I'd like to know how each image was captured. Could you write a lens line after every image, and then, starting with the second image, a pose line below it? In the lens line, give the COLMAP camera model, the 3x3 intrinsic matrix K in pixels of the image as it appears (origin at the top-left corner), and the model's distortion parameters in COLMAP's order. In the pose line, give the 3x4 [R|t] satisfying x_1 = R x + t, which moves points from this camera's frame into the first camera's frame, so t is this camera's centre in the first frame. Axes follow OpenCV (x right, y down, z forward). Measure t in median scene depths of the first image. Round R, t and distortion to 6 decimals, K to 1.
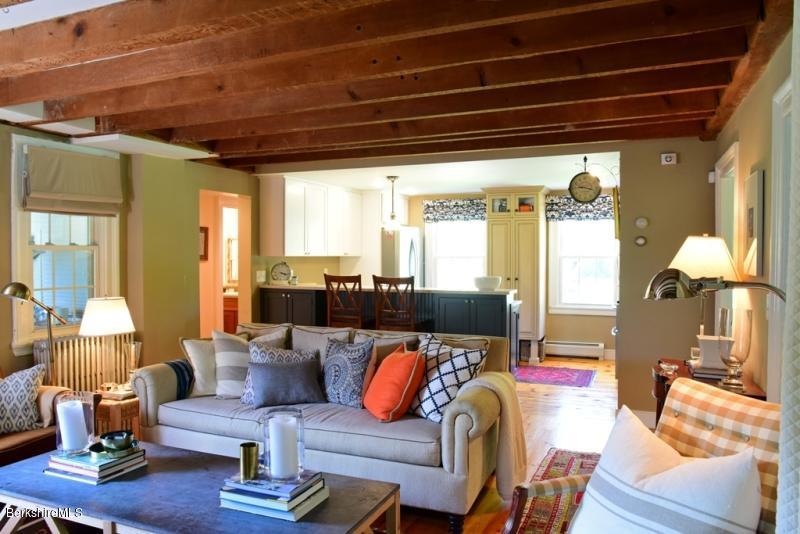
lens RADIAL K [[587.7, 0, 400.0], [0, 587.7, 267.0], [0, 0, 1]] dist [-0.034506, -0.000210]
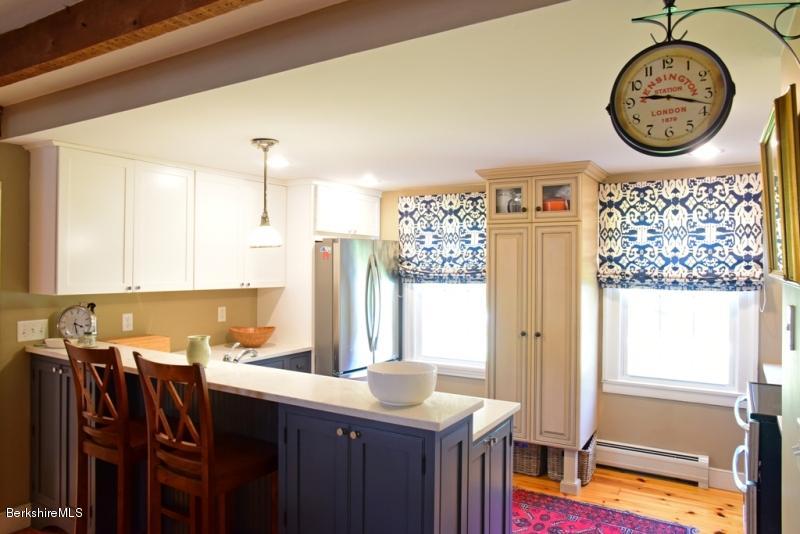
lens RADIAL K [[555.1, 0, 400.0], [0, 555.1, 267.0], [0, 0, 1]] dist [-0.006911, 0.000345]
pose [[0.988408, 0.007967, -0.151612, 0.148945], [-0.010516, 0.999816, -0.016014, -0.032255], [0.151456, 0.017423, 0.988310, 0.466177]]
